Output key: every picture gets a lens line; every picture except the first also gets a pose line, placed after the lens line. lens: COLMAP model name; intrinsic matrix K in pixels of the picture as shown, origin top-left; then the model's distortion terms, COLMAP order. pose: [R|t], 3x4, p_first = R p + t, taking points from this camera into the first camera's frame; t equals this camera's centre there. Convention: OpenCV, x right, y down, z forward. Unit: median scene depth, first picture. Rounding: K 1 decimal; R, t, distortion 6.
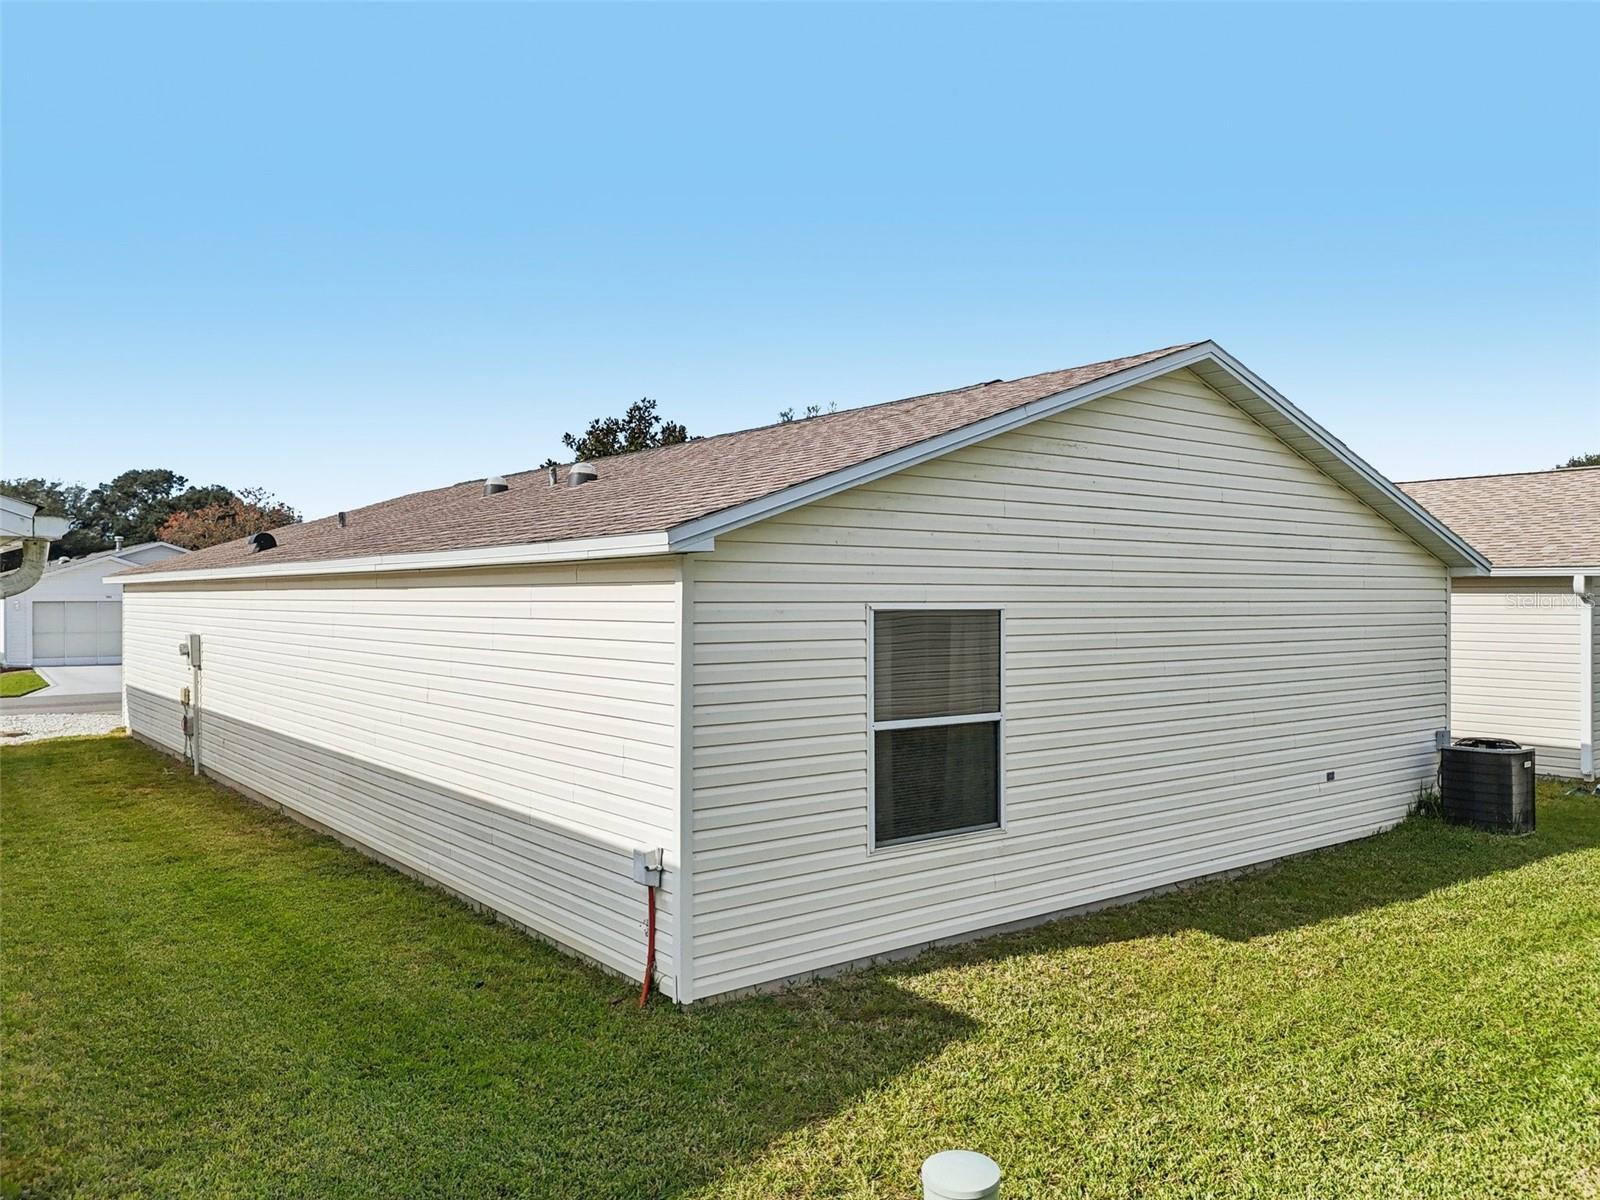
lens RADIAL K [[1167.6, 0, 789.4], [0, 1167.6, 612.6], [0, 0, 1]] dist [0.072647, -0.059942]
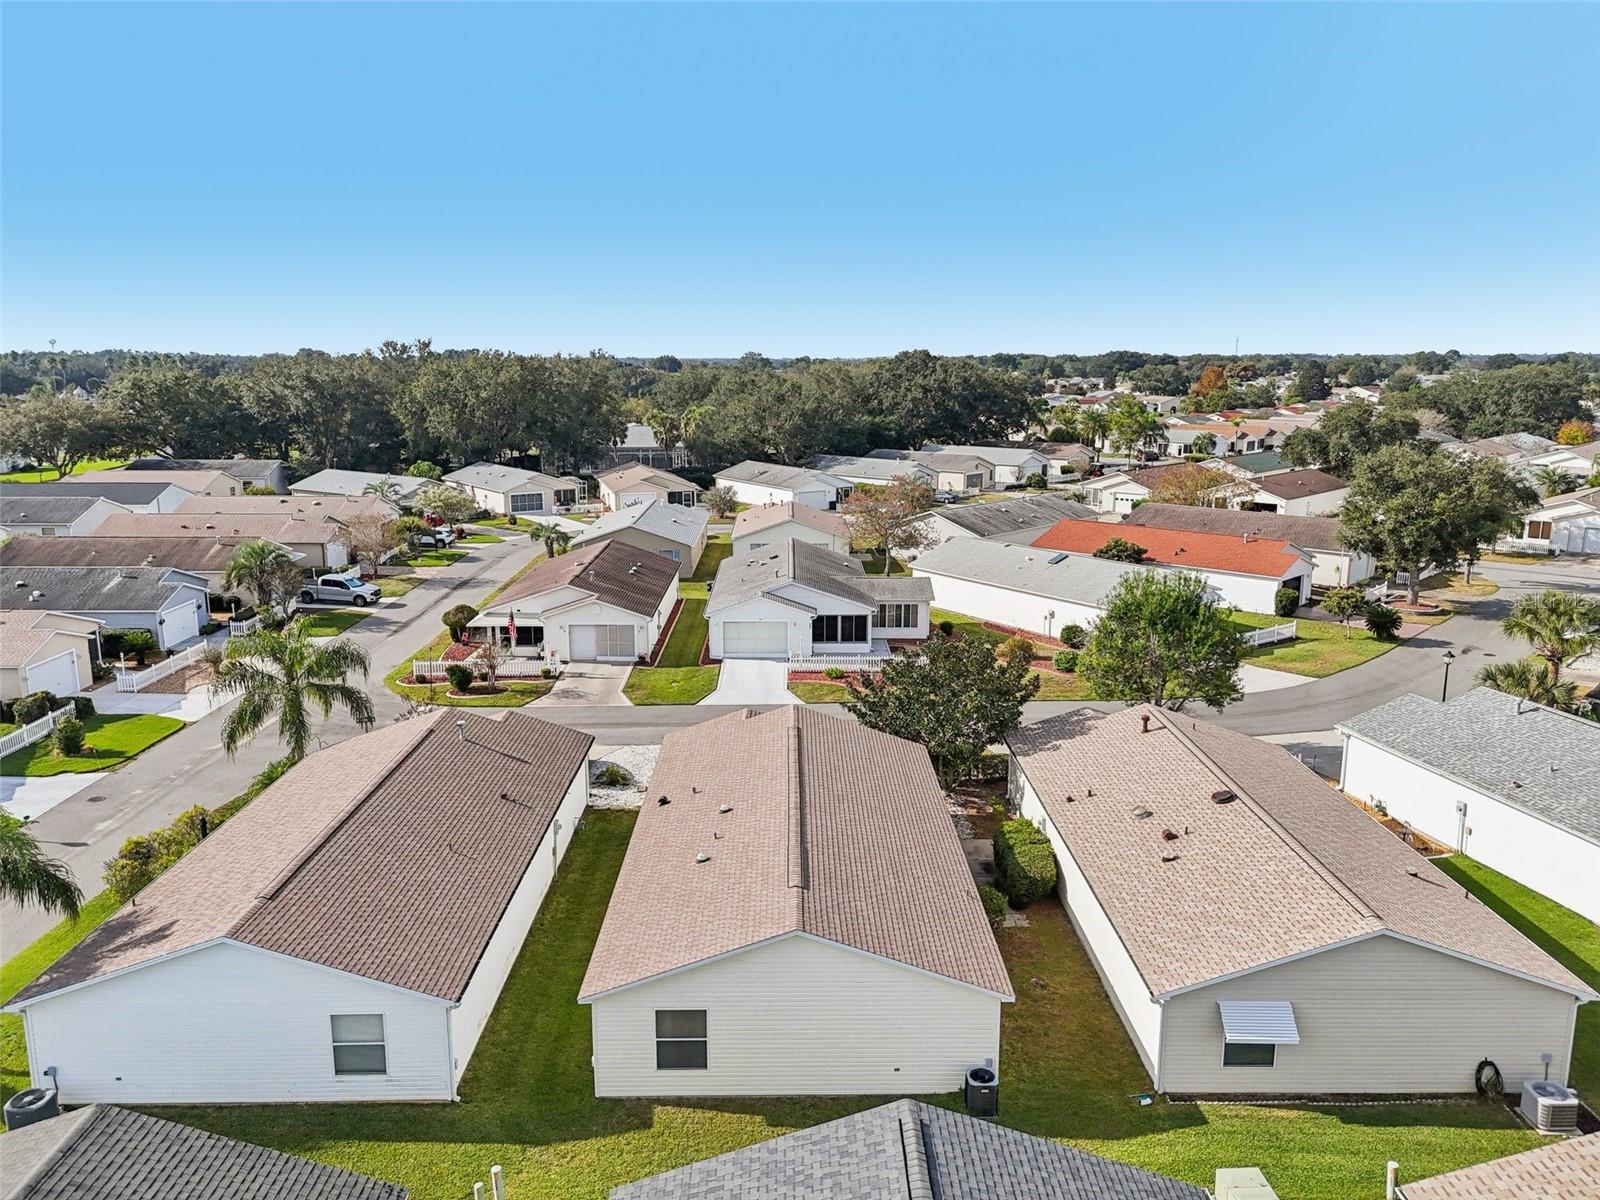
lens RADIAL K [[1167.6, 0, 802.9], [0, 1167.6, 605.5], [0, 0, 1]] dist [0.072647, -0.059942]
pose [[0.800847, 0.121461, -0.586422, 2.296741], [-0.008730, 0.981480, 0.191364, -1.829992], [0.598805, -0.148133, 0.787076, -1.335877]]
